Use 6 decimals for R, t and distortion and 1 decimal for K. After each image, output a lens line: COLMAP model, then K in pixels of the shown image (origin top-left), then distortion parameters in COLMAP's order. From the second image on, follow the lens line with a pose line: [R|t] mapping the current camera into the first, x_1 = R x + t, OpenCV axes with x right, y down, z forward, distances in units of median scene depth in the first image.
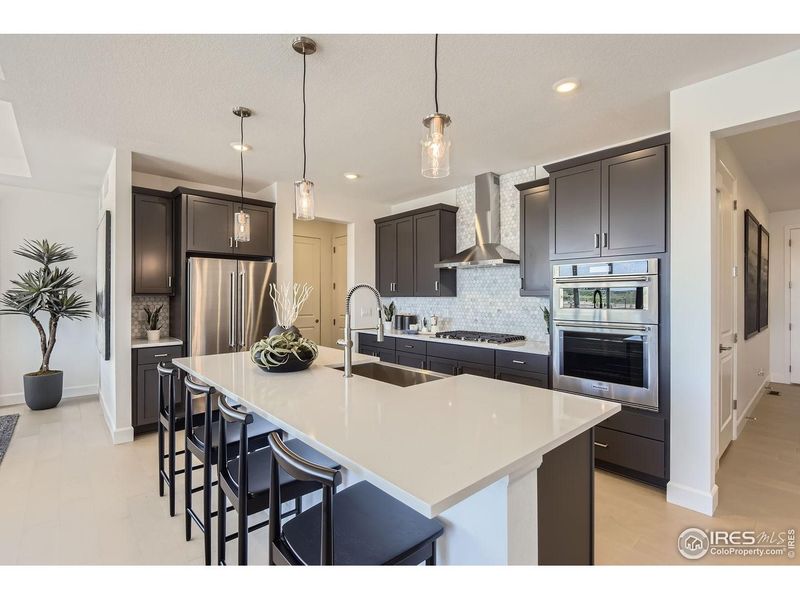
lens RADIAL K [[398.8, 0, 404.8], [0, 398.8, 297.6], [0, 0, 1]] dist [0.003039, -0.007650]
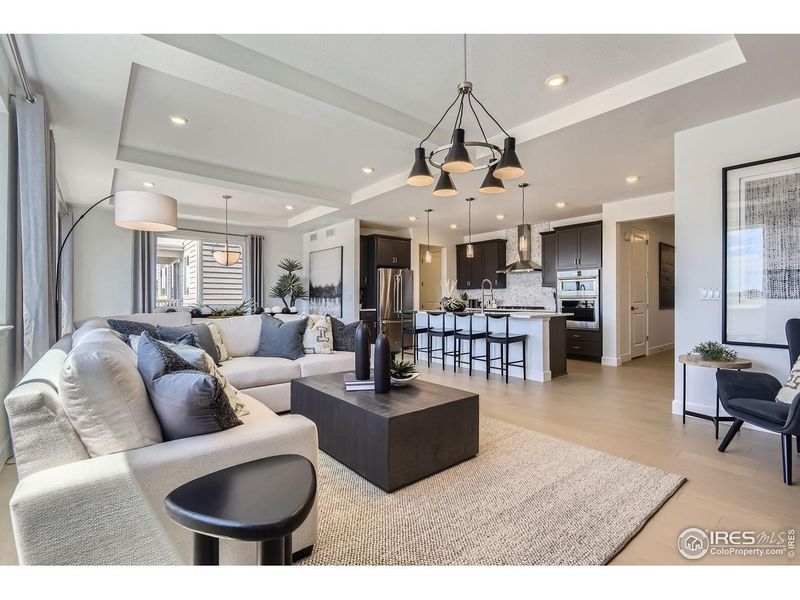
lens RADIAL K [[398.8, 0, 399.5], [0, 398.8, 300.9], [0, 0, 1]] dist [0.003039, -0.007650]
pose [[0.998774, 0.003339, -0.049394, -0.298538], [-0.003617, 0.999978, -0.005557, 0.072875], [0.049375, 0.005729, 0.998764, -0.951231]]
